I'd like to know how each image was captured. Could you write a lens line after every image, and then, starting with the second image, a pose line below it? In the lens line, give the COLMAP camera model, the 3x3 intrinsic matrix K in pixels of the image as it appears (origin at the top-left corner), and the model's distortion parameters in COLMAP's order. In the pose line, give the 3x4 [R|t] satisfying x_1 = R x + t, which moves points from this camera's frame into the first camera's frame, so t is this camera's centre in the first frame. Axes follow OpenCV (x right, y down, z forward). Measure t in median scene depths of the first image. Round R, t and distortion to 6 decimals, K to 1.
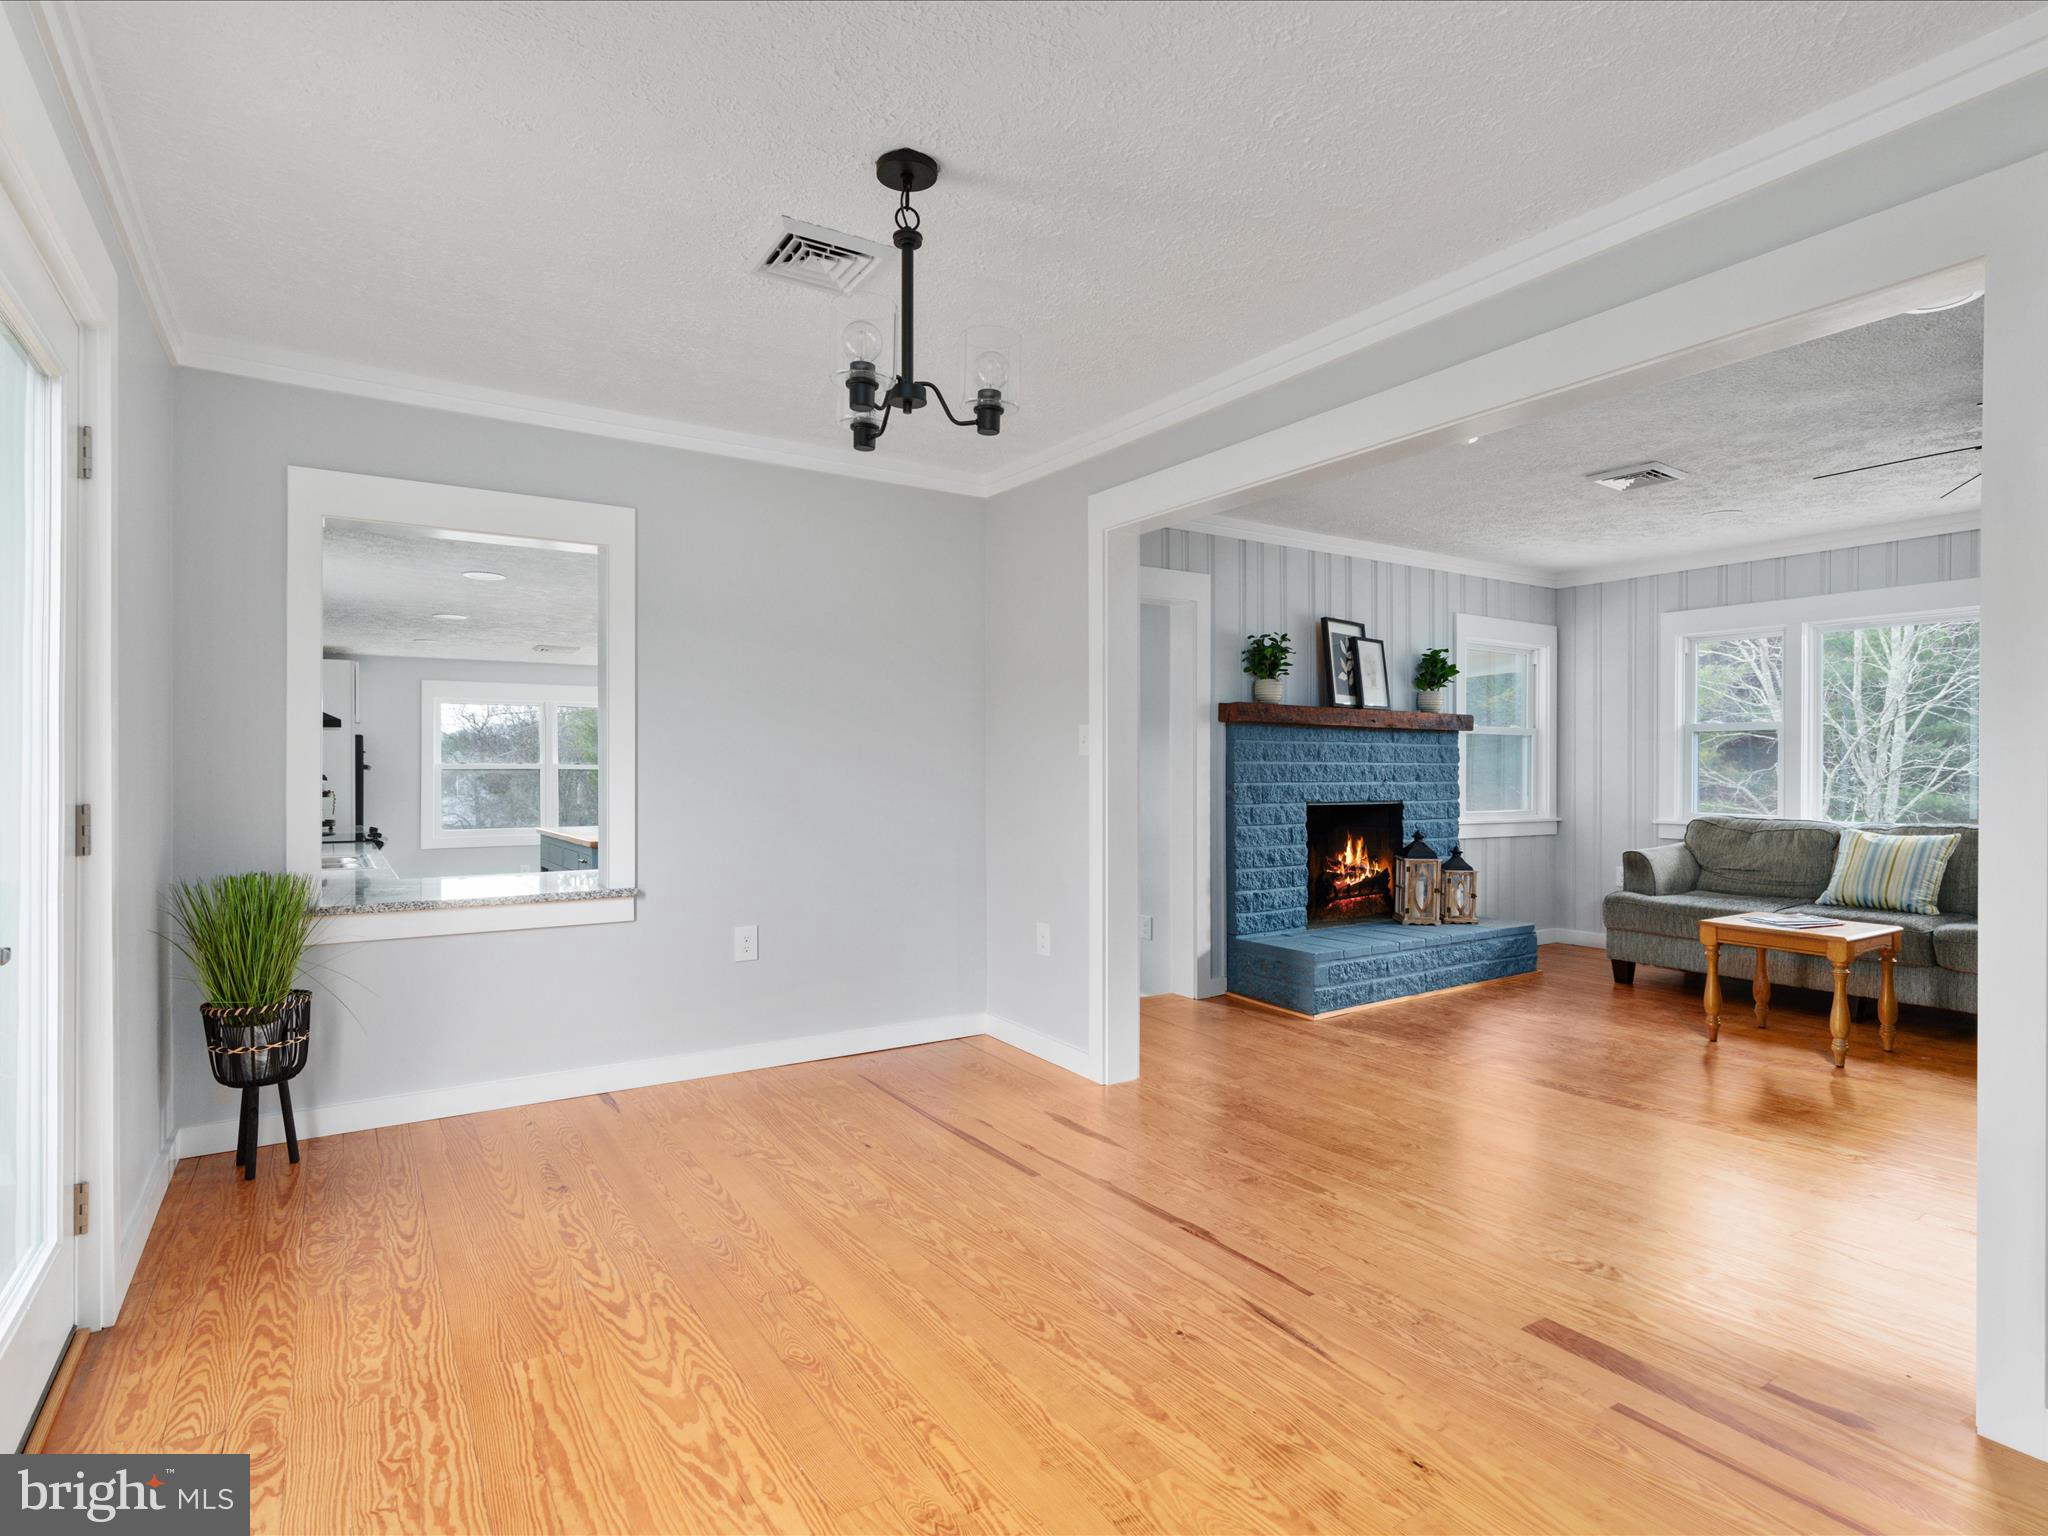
lens RADIAL K [[1025.4, 0, 1032.6], [0, 1025.4, 766.8], [0, 0, 1]] dist [0.009475, -0.000019]
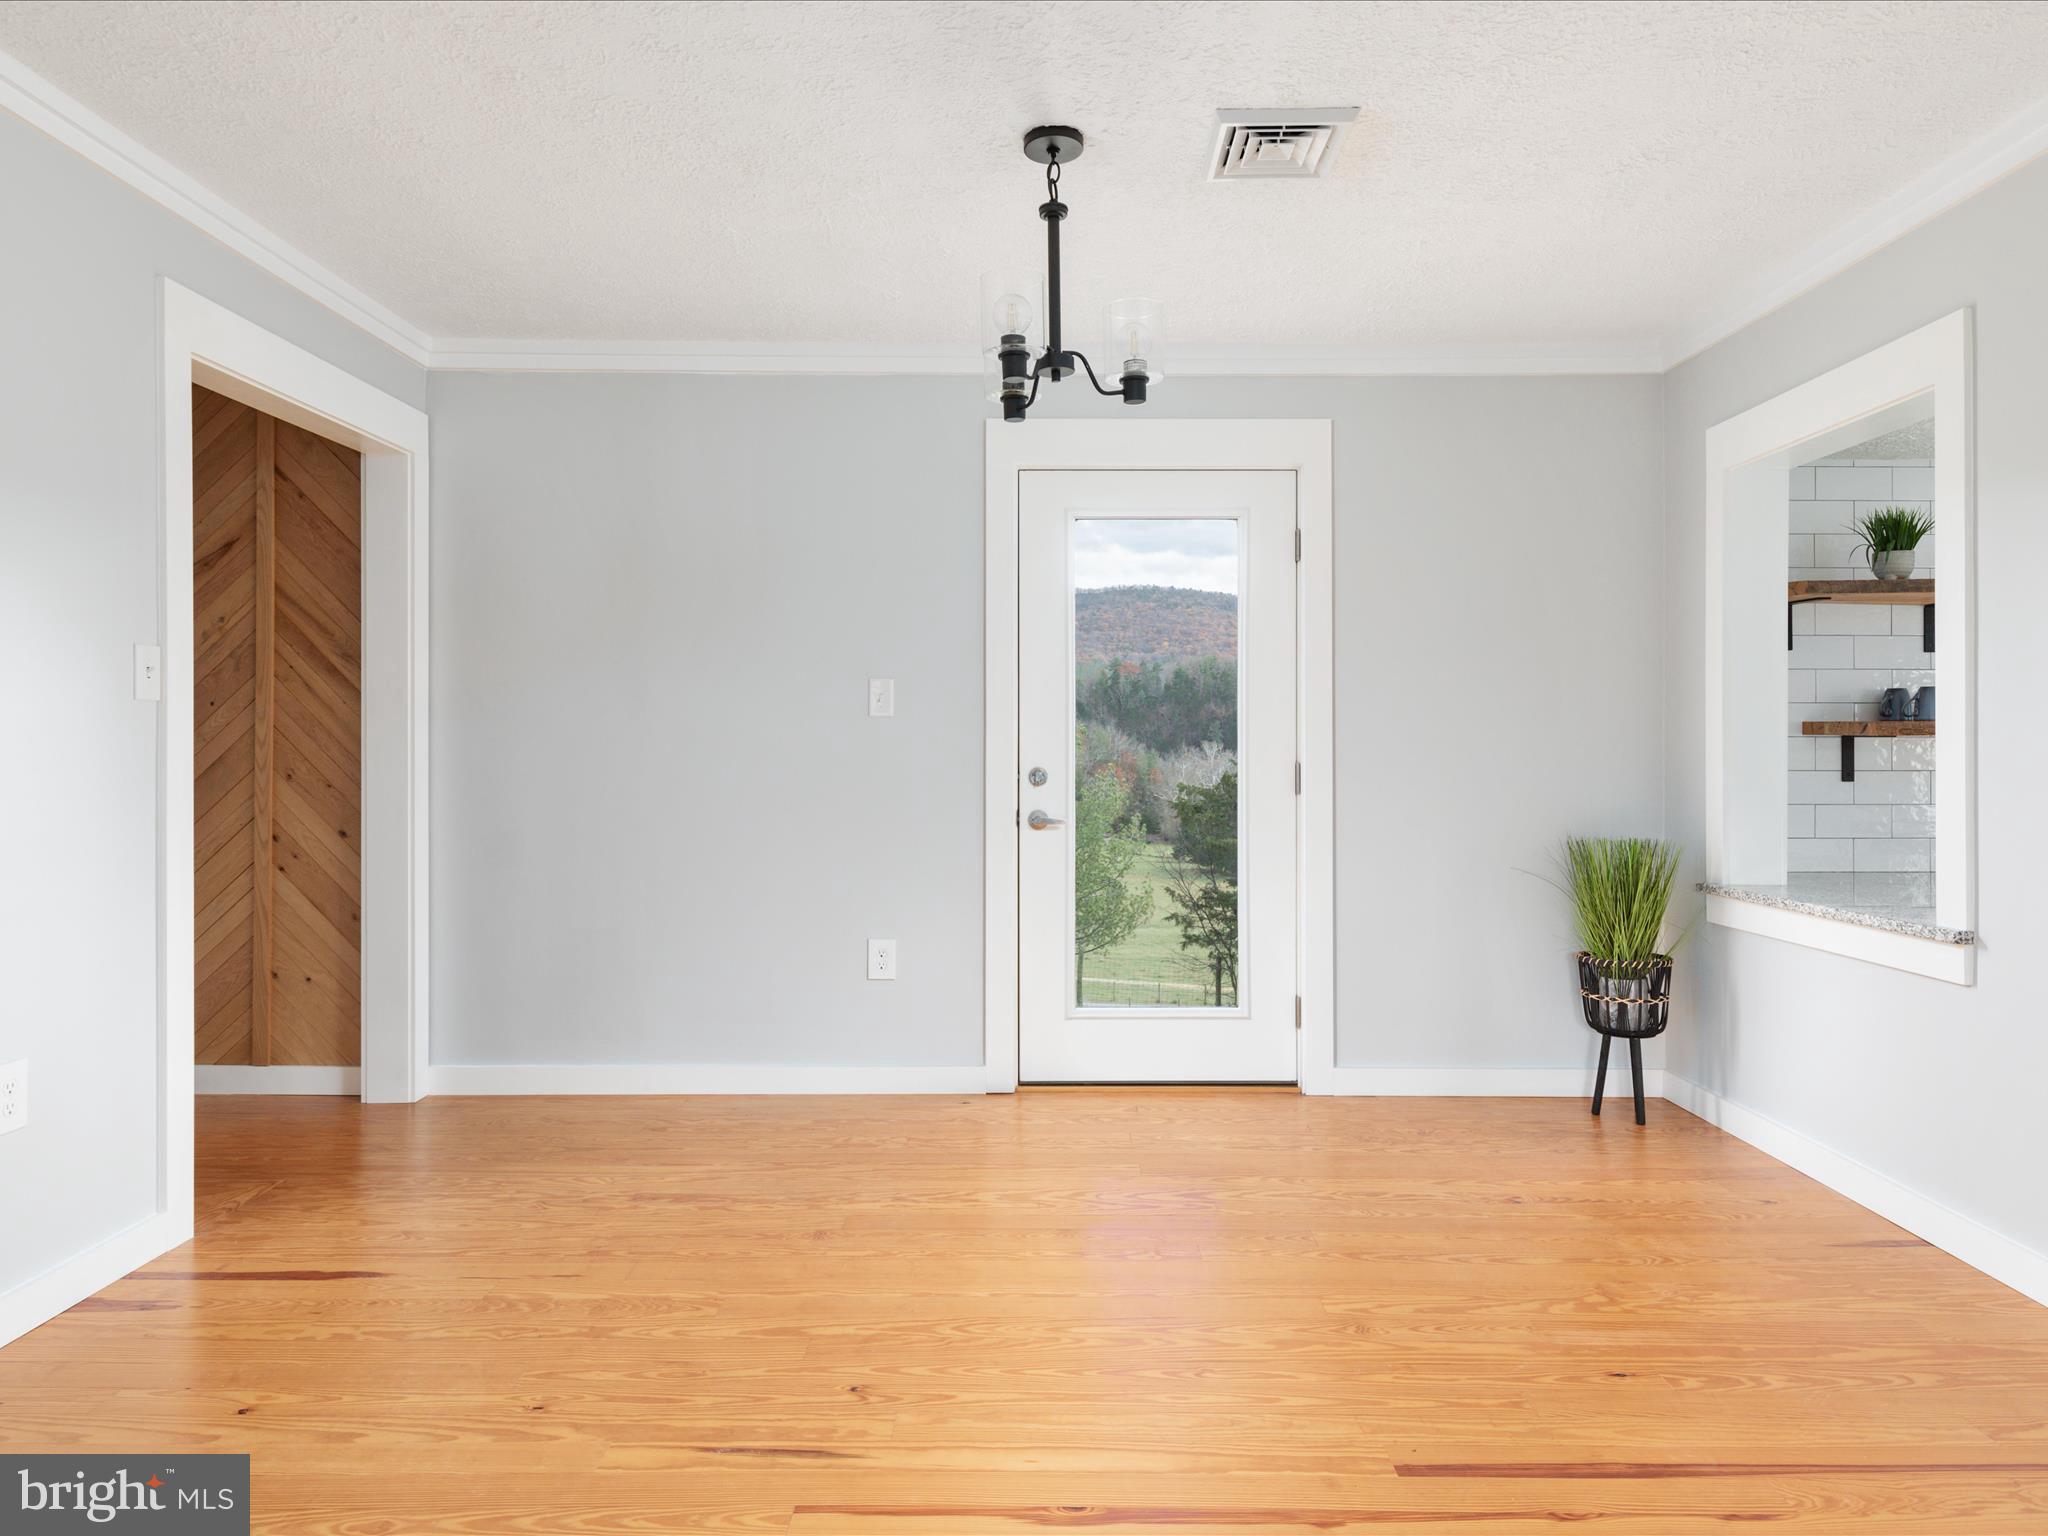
lens RADIAL K [[1242.0, 0, 1024.0], [0, 1242.0, 768.0], [0, 0, 1]] dist [-0.001657, -0.000644]
pose [[-0.527911, 0.012652, -0.849206, 0.747982], [0.000657, 0.999895, 0.014488, 0.020348], [0.849300, 0.007090, -0.527863, 1.332744]]
